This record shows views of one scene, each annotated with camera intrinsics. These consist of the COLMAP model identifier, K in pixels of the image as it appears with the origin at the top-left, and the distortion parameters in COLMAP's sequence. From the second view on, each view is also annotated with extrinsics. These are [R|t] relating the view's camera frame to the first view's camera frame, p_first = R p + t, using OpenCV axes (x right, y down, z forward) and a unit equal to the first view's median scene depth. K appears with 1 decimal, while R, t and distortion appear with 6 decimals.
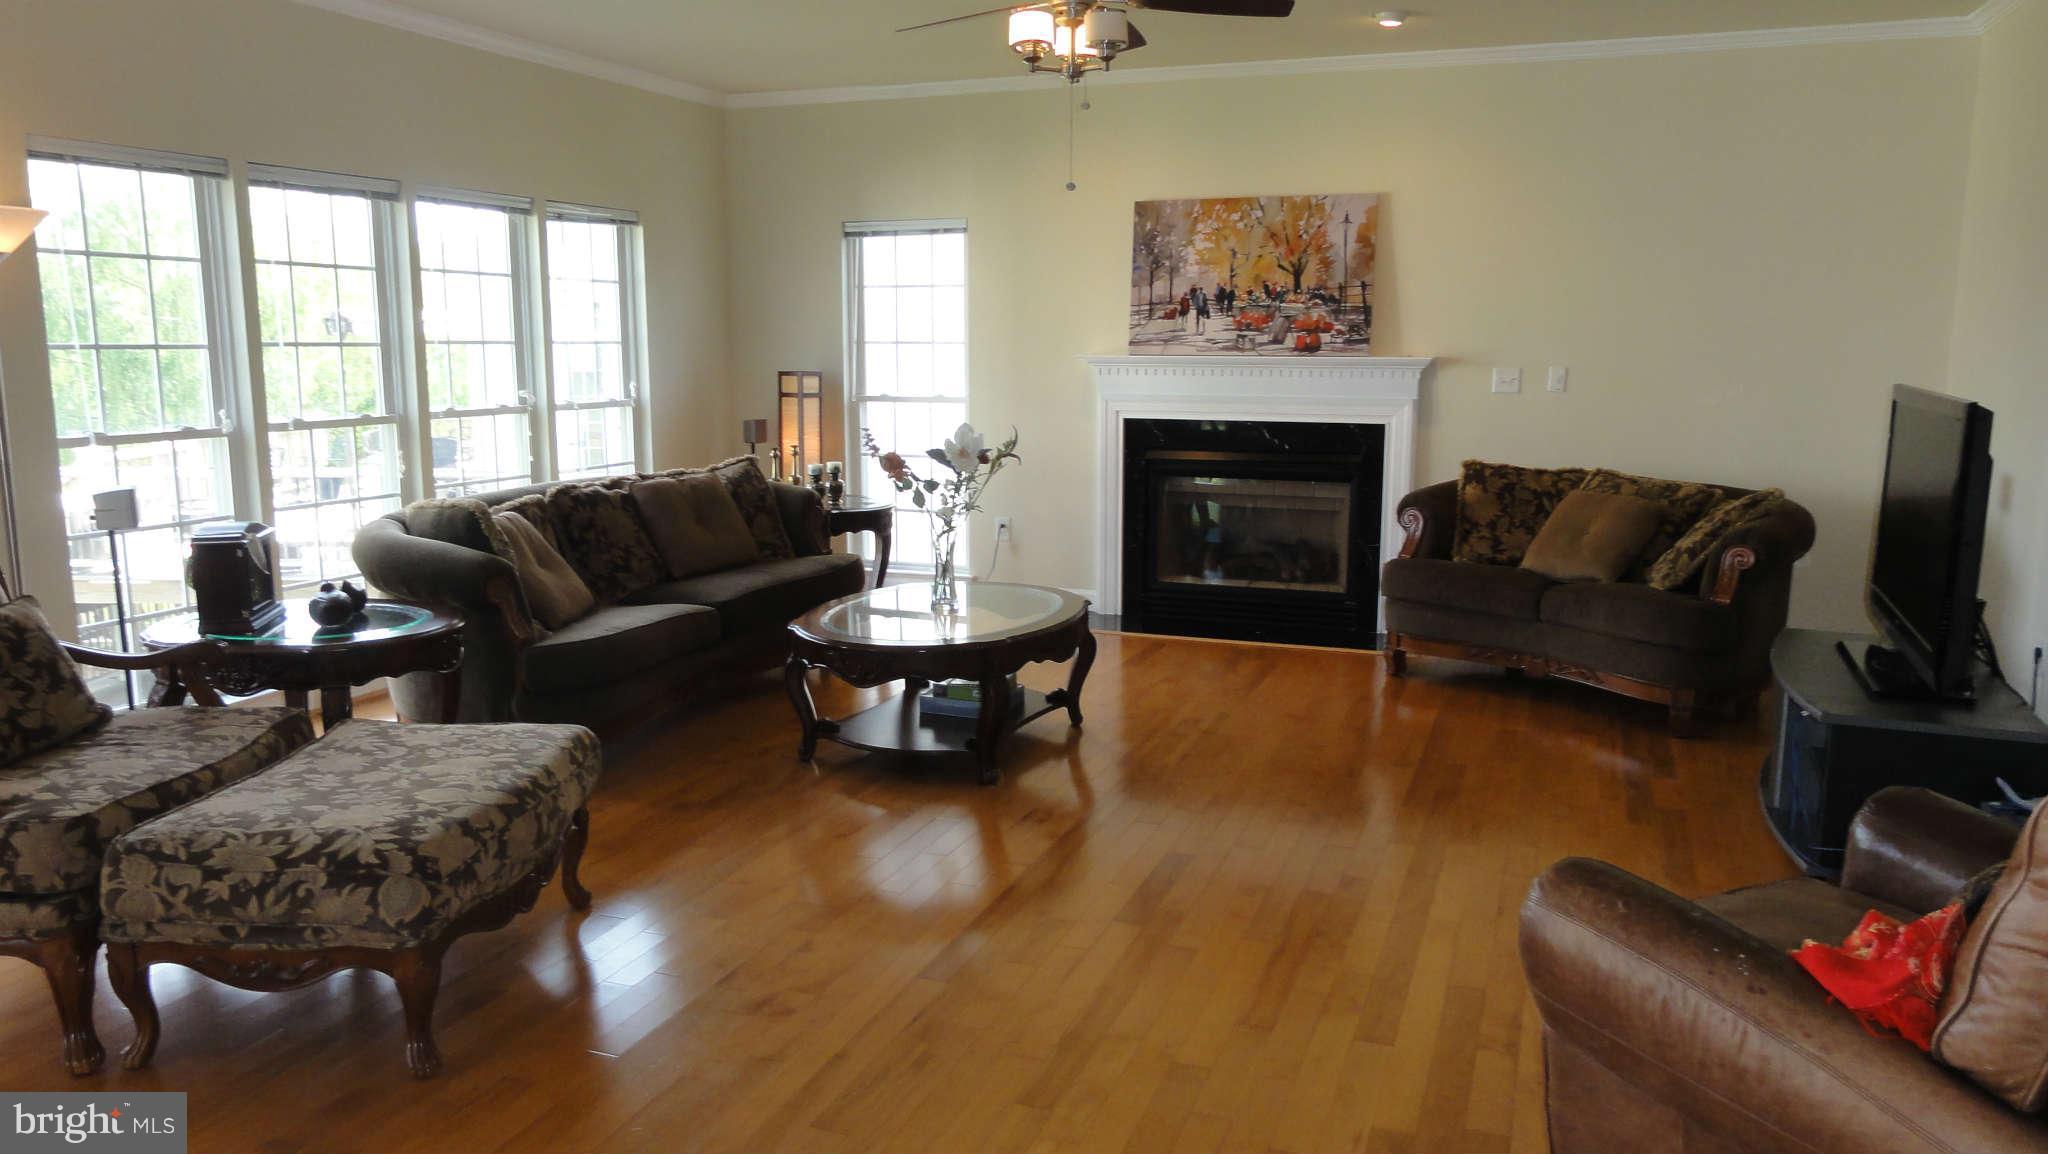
lens RADIAL K [[1517.5, 0, 1031.1], [0, 1517.5, 575.0], [0, 0, 1]] dist [0.009607, -0.009567]
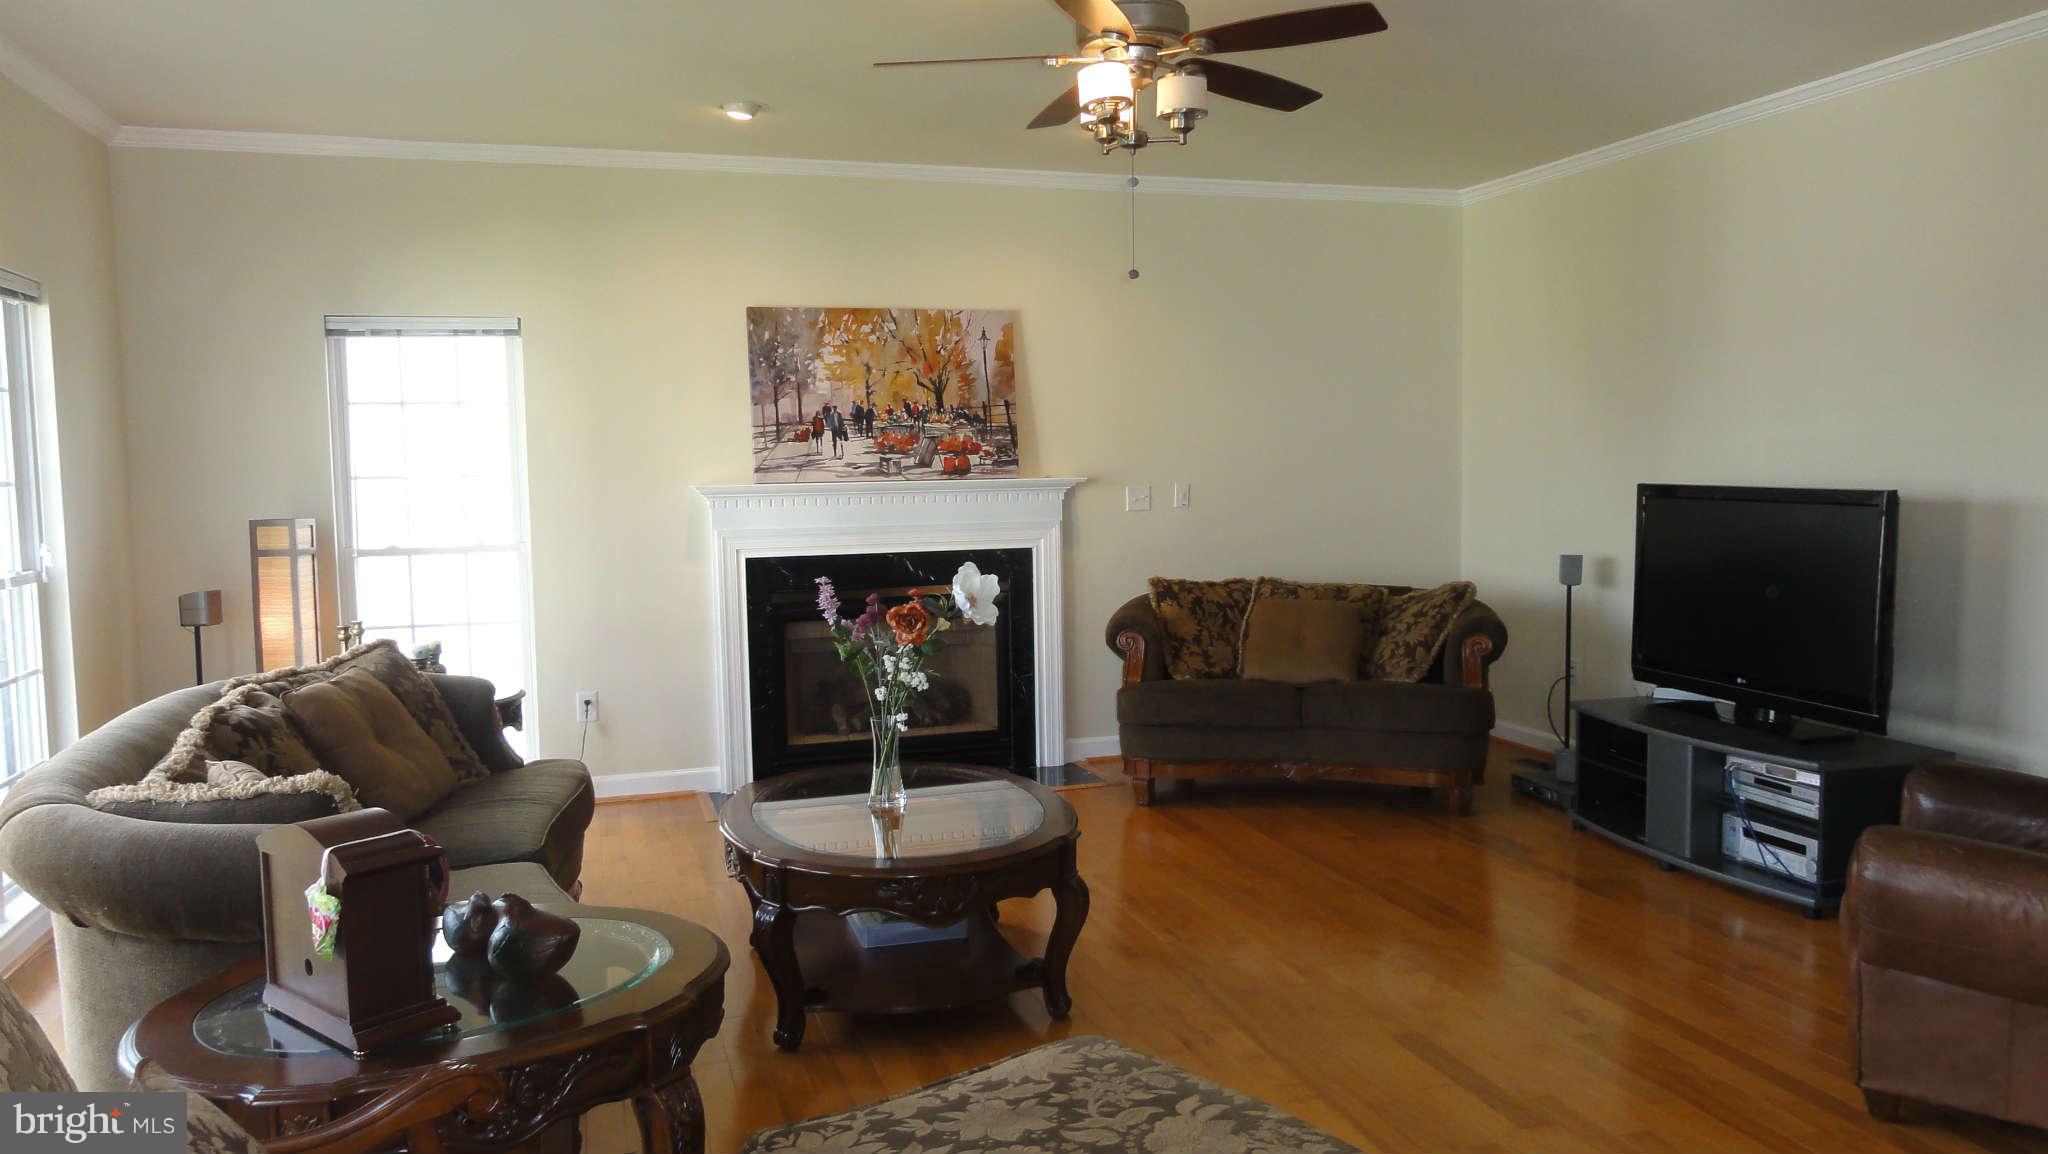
lens RADIAL K [[1517.5, 0, 1015.6], [0, 1517.5, 590.6], [0, 0, 1]] dist [0.009607, -0.009567]
pose [[0.771138, -0.067075, 0.633125, -0.382965], [0.119100, 0.992078, -0.039960, -0.035674], [-0.625429, 0.106220, 0.773017, 0.268787]]
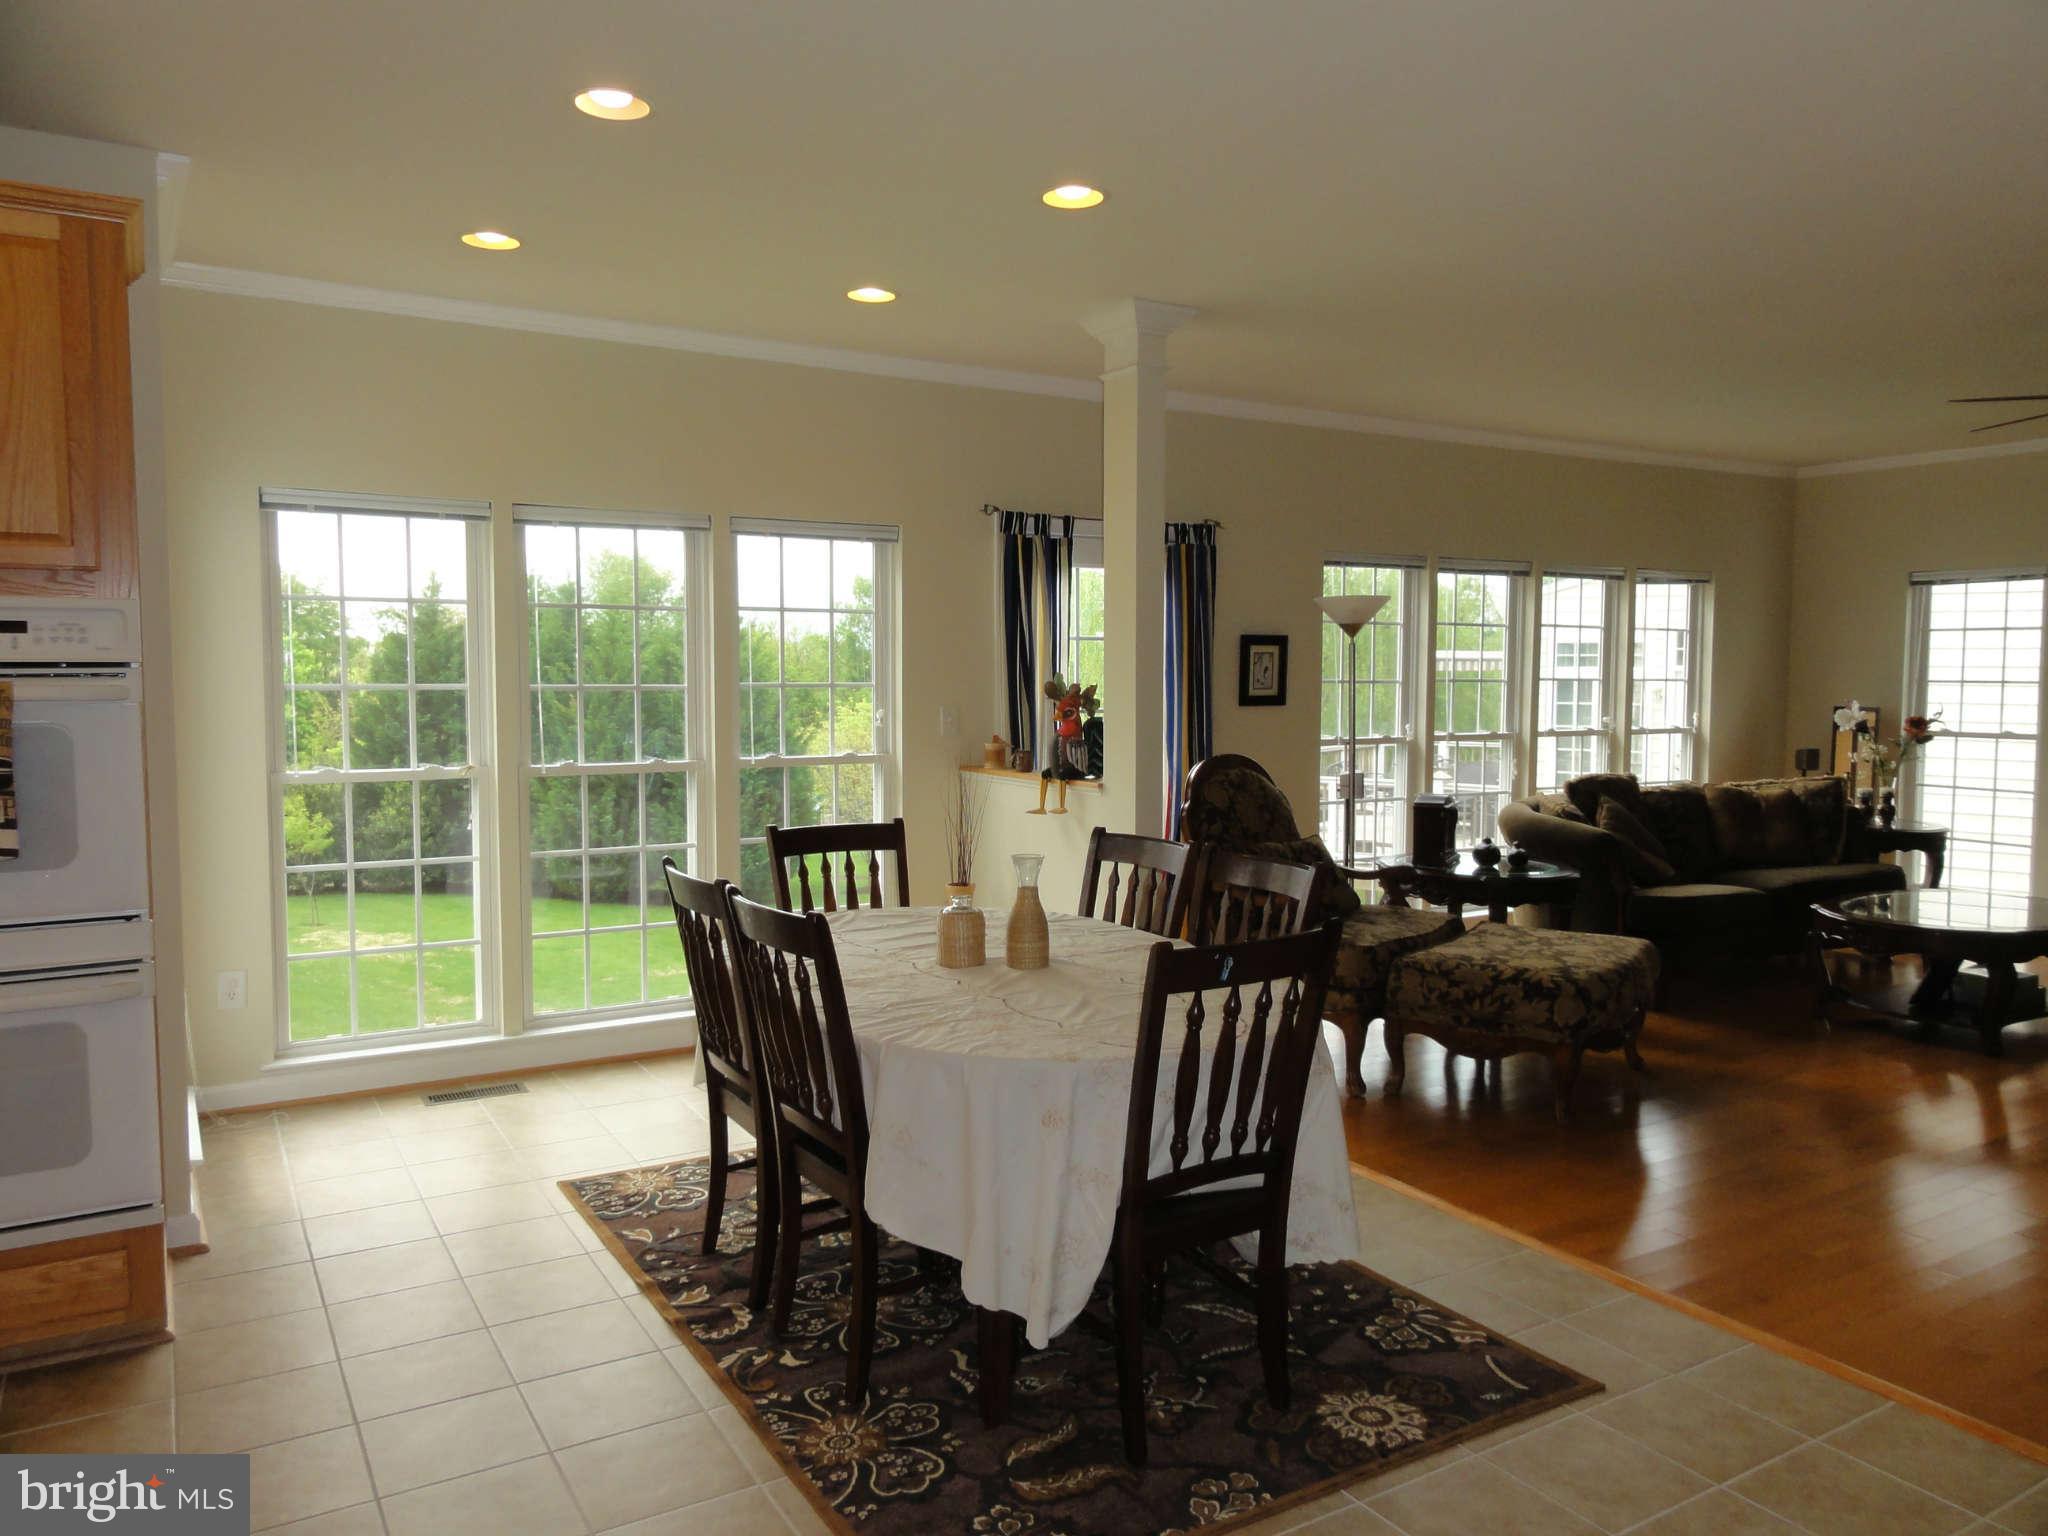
lens RADIAL K [[1459.4, 0, 1005.9], [0, 1459.4, 759.9], [0, 0, 1]] dist [-0.004325, 0.017300]
pose [[0.781040, 0.040825, -0.623144, 0.033332], [-0.100800, 0.993017, -0.061284, 0.037544], [0.616291, 0.110678, 0.779702, -0.244274]]
